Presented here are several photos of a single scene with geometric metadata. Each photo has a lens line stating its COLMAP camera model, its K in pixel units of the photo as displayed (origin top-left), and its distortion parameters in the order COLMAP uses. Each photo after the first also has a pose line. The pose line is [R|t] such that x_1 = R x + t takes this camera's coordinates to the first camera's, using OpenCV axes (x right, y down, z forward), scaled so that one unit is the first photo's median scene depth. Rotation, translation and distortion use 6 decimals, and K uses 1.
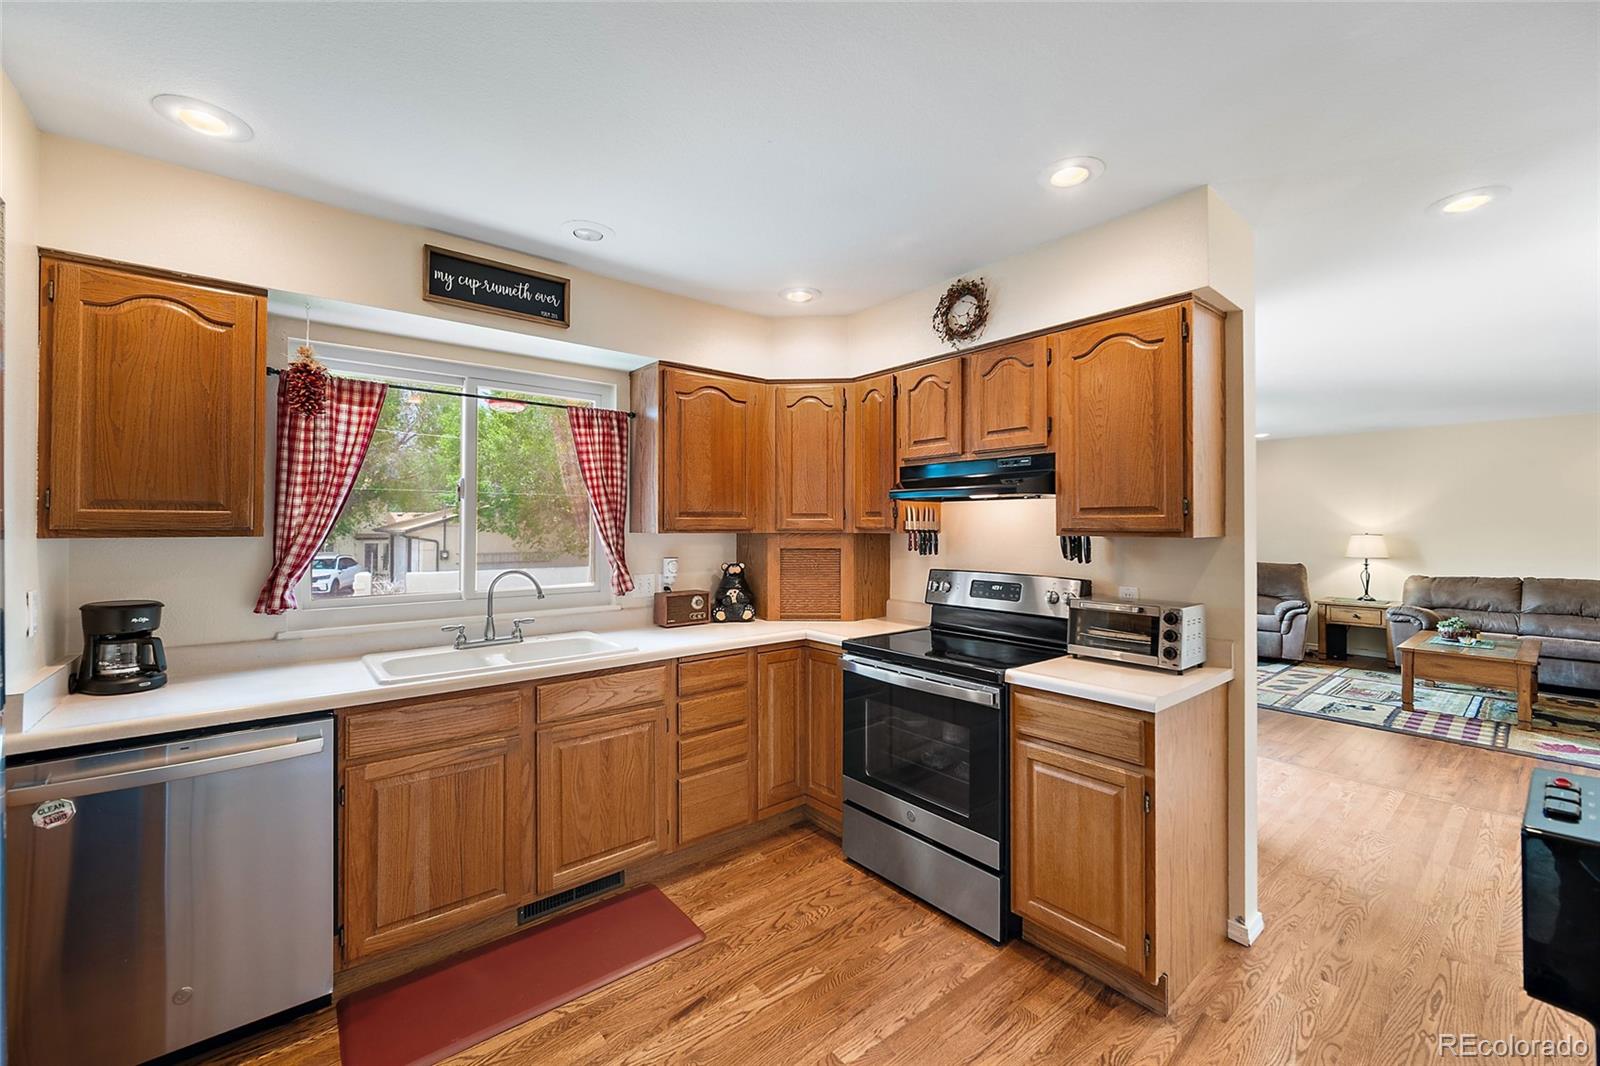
lens RADIAL K [[626.8, 0, 833.0], [0, 626.8, 523.2], [0, 0, 1]] dist [0.000910, 0.000059]
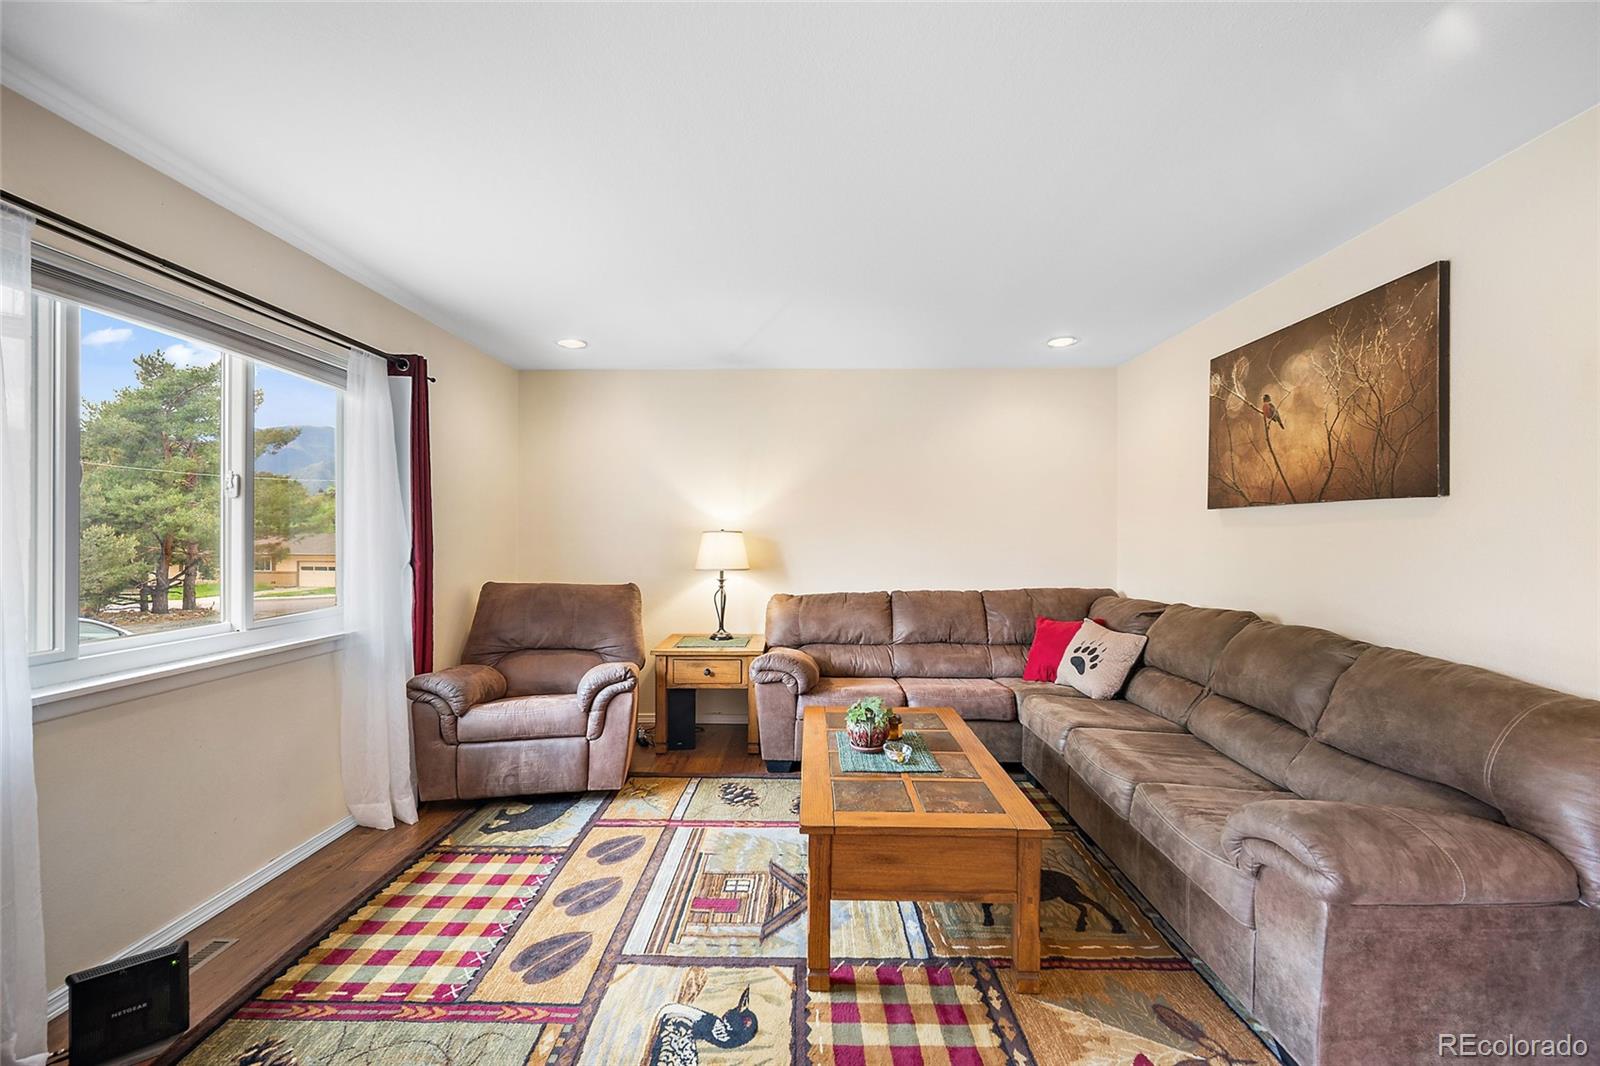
lens RADIAL K [[626.8, 0, 800.5], [0, 626.8, 535.0], [0, 0, 1]] dist [0.000910, 0.000059]
pose [[0.660862, -0.000516, 0.750507, 0.470883], [-0.007551, 0.999945, 0.007337, 0.017259], [-0.750470, -0.010516, 0.660821, 0.573510]]
